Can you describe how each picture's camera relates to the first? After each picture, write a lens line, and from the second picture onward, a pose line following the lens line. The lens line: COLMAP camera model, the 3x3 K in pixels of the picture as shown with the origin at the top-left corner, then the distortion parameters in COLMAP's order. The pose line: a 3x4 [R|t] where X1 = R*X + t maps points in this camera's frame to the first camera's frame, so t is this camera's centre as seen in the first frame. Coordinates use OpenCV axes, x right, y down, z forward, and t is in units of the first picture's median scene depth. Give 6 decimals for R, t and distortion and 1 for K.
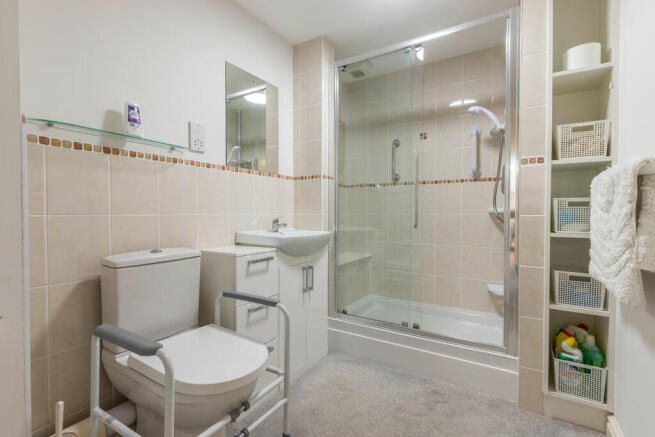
lens RADIAL K [[298.5, 0, 328.2], [0, 298.5, 217.9], [0, 0, 1]] dist [0.013314, -0.000996]
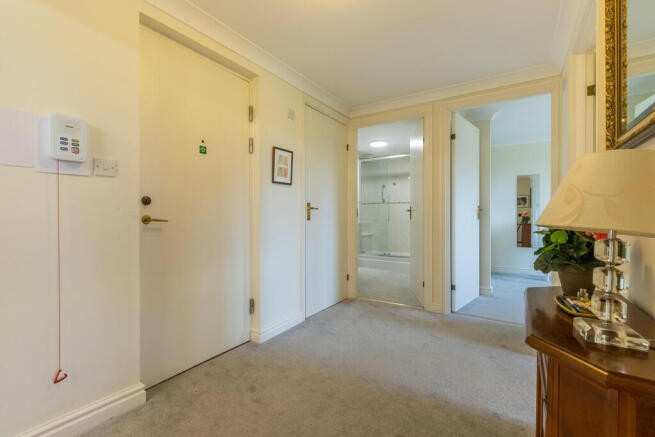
lens RADIAL K [[298.5, 0, 326.9], [0, 298.5, 215.6], [0, 0, 1]] dist [0.013314, -0.000996]
pose [[0.999988, -0.004849, 0.000212, -0.225656], [0.004849, 0.999987, -0.001519, -0.014143], [-0.000205, 0.001521, 0.999999, -1.379938]]
